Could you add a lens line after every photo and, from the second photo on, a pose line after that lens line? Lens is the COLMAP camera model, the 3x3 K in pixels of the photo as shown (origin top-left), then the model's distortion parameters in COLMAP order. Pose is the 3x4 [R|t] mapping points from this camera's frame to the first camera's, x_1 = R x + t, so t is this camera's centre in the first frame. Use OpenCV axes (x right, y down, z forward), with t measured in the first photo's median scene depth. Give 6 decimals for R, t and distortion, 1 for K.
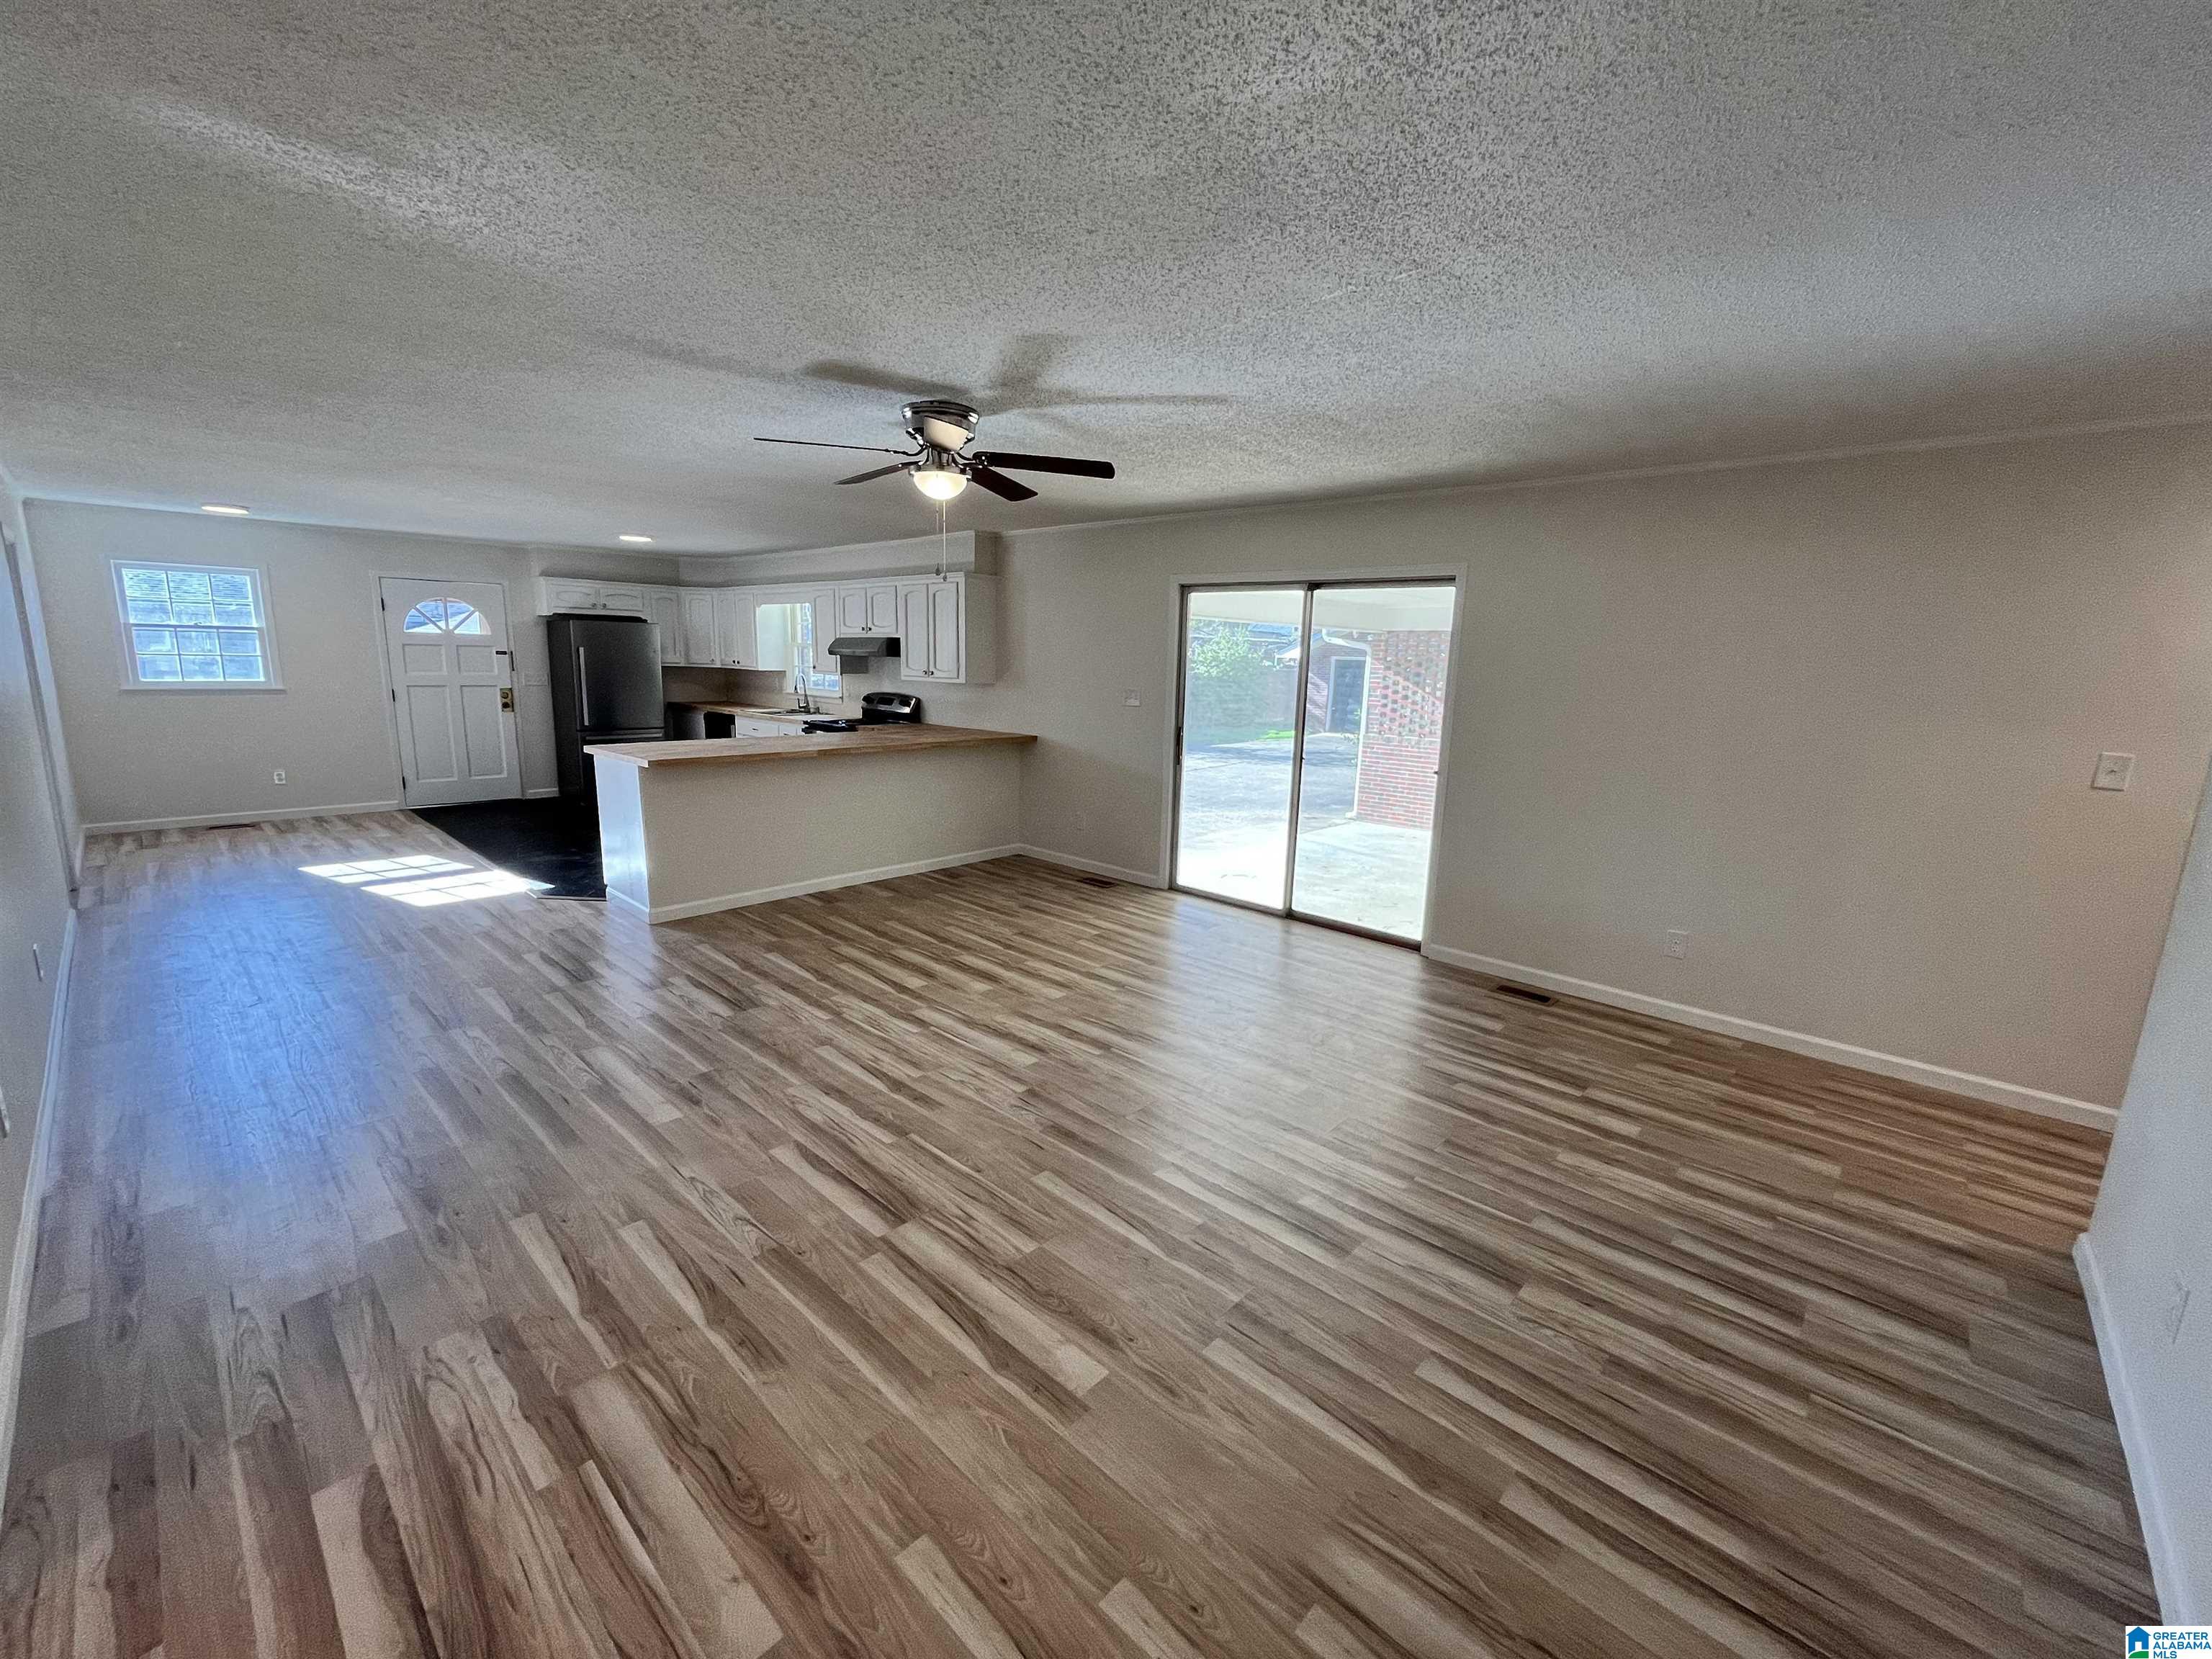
lens RADIAL K [[905.8, 0, 1103.6], [0, 905.8, 822.9], [0, 0, 1]] dist [-0.000290, -0.000097]
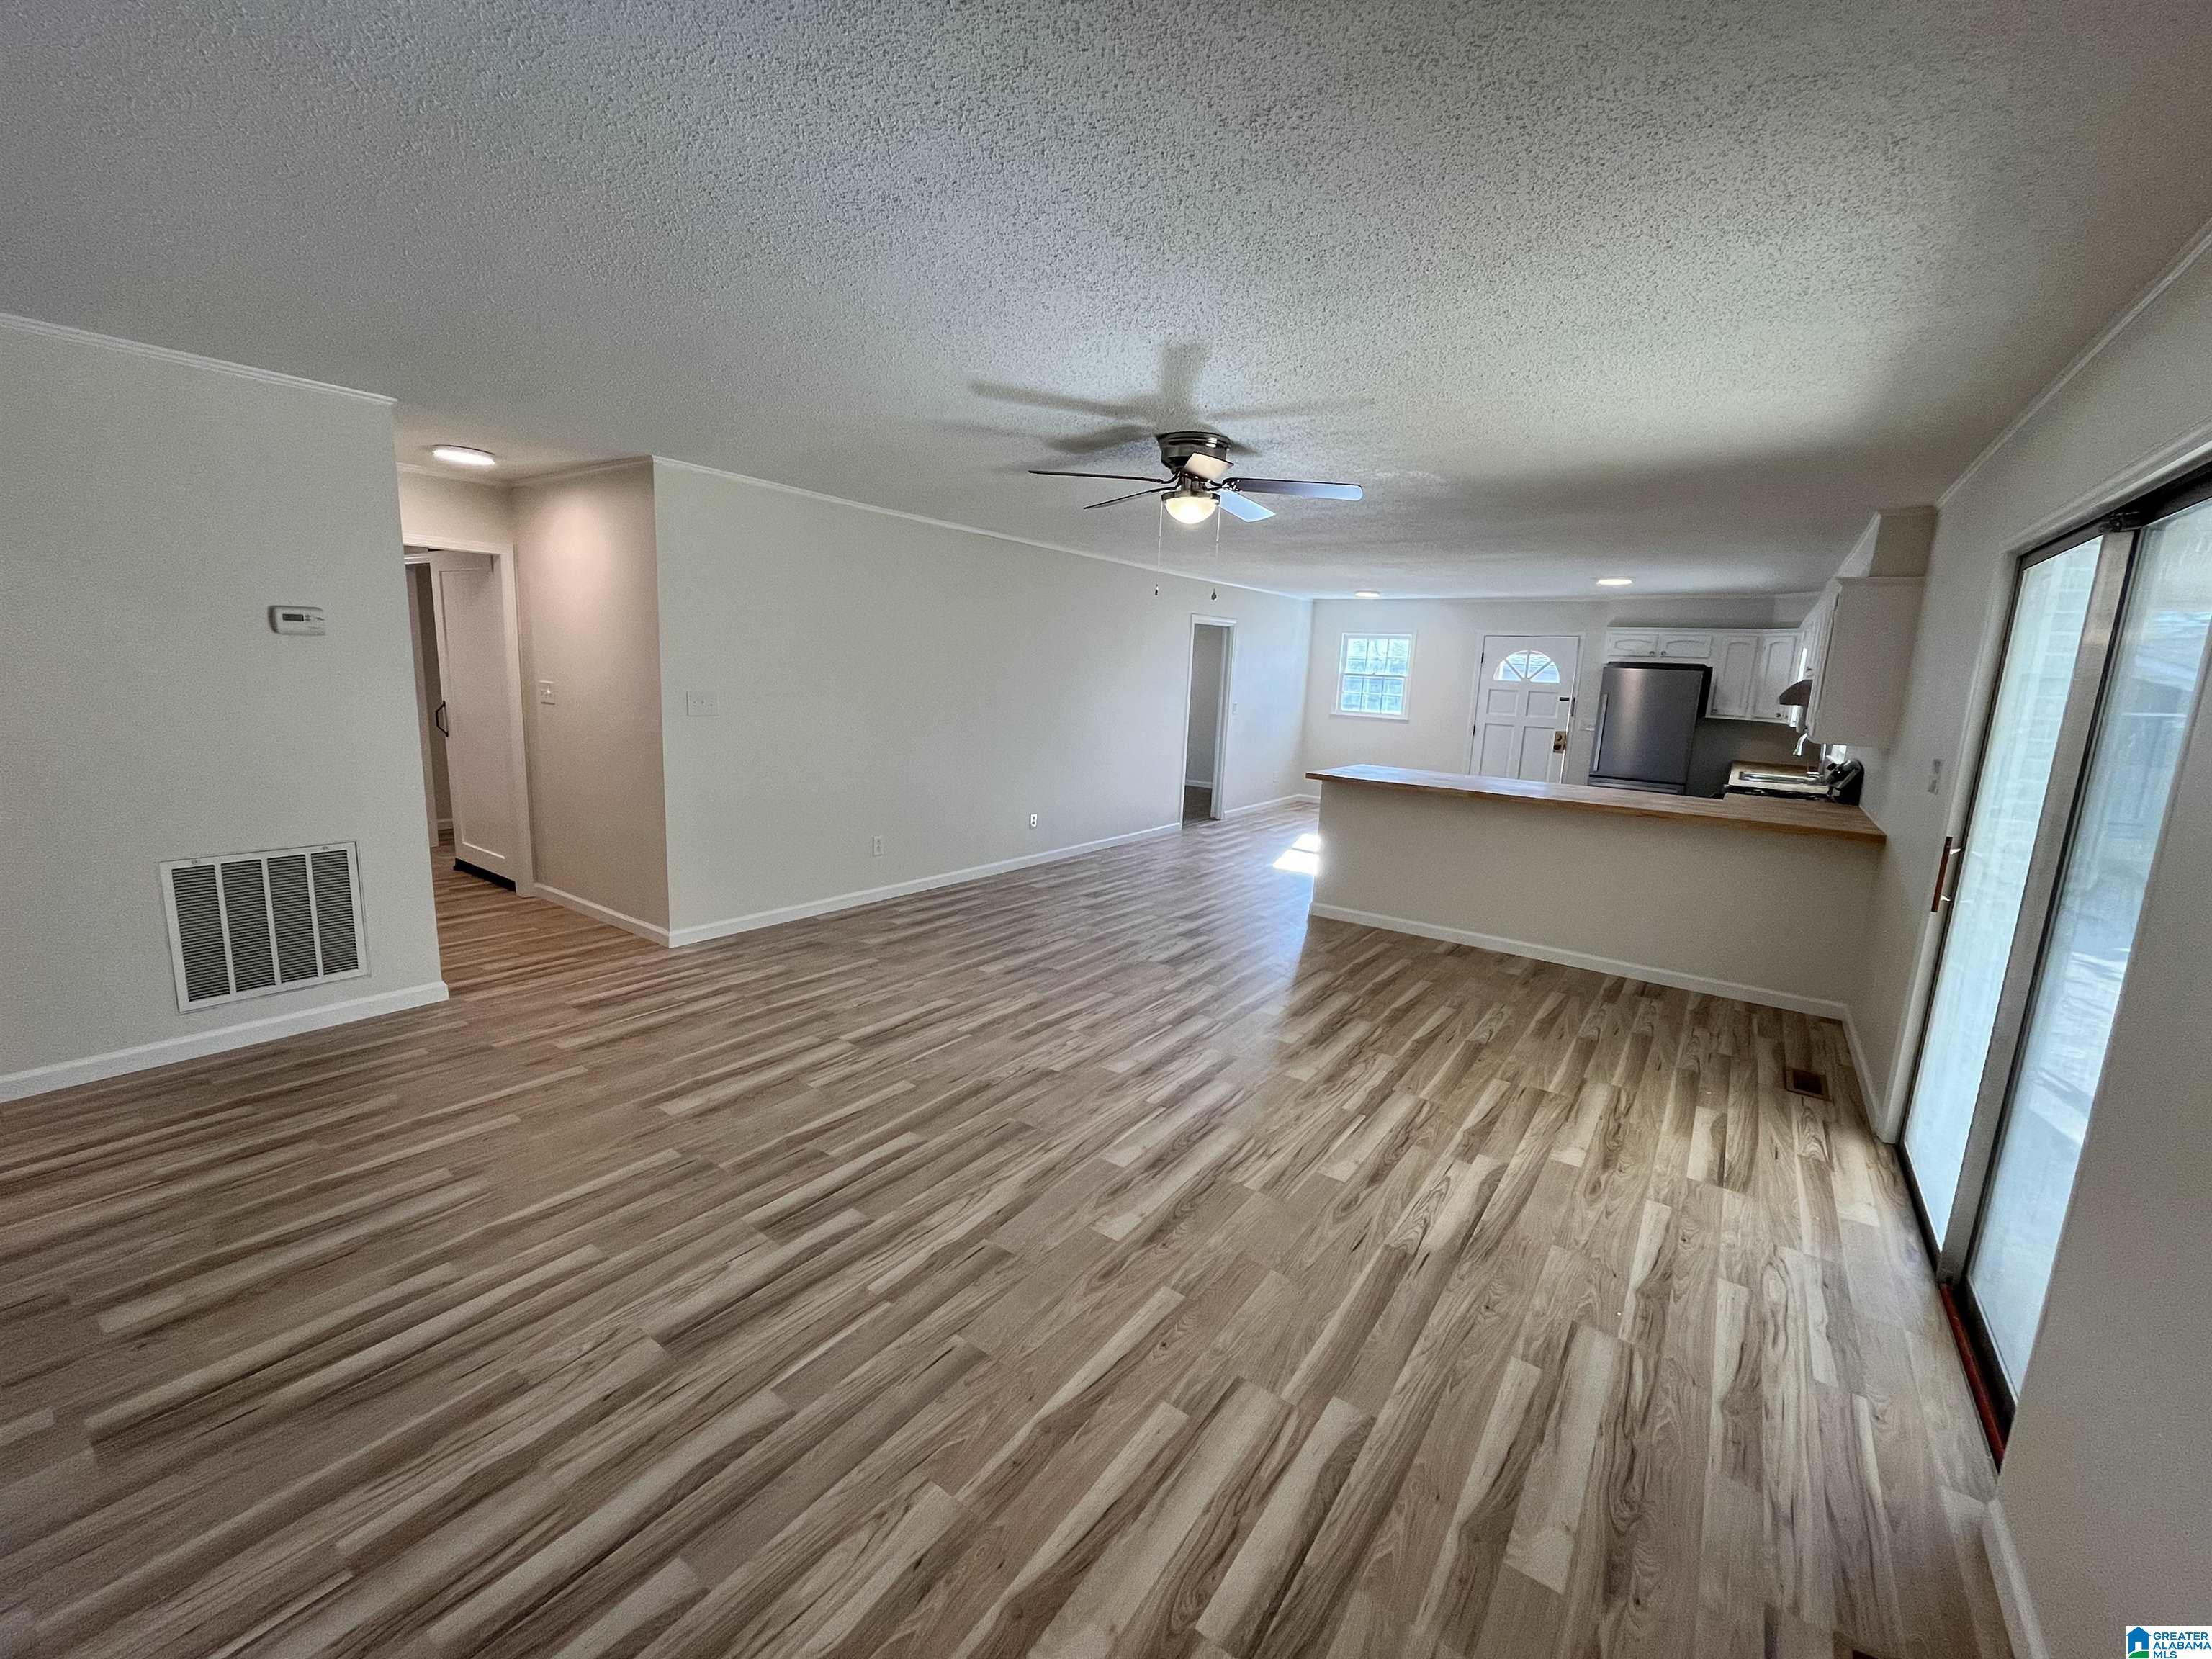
lens RADIAL K [[905.8, 0, 1103.6], [0, 905.8, 822.9], [0, 0, 1]] dist [-0.000290, -0.000097]
pose [[0.128192, 0.147017, -0.980792, 0.900789], [-0.220990, 0.968321, 0.116264, -0.120002], [0.966815, 0.201841, 0.156620, 0.812319]]
